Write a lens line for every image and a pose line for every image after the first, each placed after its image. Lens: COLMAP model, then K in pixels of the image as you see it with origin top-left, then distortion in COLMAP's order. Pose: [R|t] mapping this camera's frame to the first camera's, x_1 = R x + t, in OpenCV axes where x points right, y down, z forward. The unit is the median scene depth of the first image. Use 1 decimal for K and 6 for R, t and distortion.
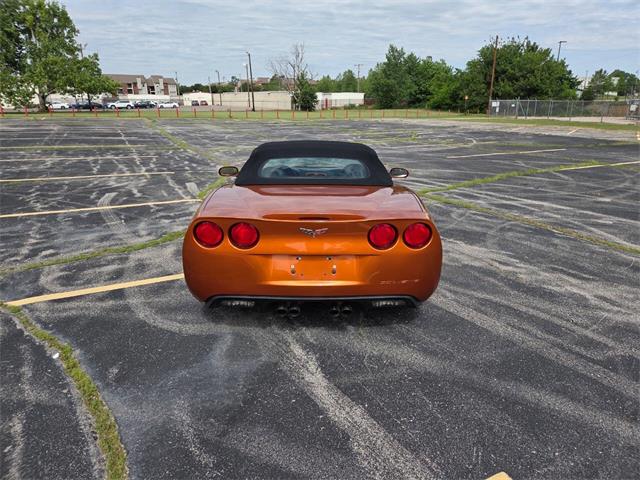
lens RADIAL K [[432.2, 0, 322.5], [0, 432.2, 236.2], [0, 0, 1]] dist [0.073108, -0.062726]
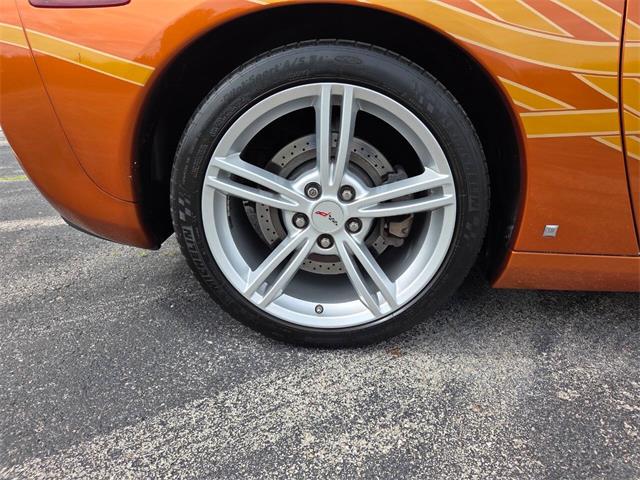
lens RADIAL K [[424.4, 0, 321.0], [0, 424.4, 241.1], [0, 0, 1]] dist [0.070620, -0.054991]
pose [[-0.056176, 0.331043, -0.941942, 0.140803], [-0.311562, 0.890508, 0.331548, -0.002649], [0.948564, 0.312099, 0.053116, 0.301000]]
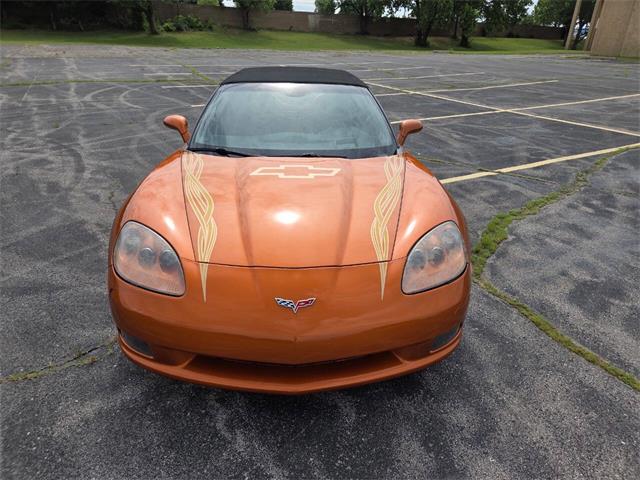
lens RADIAL K [[424.4, 0, 322.7], [0, 424.4, 239.6], [0, 0, 1]] dist [0.070620, -0.054991]
pose [[-0.998577, -0.011349, -0.052115, -0.012015], [-0.044046, 0.726491, 0.685763, -0.201854], [0.030079, 0.687082, -0.725957, 0.663707]]
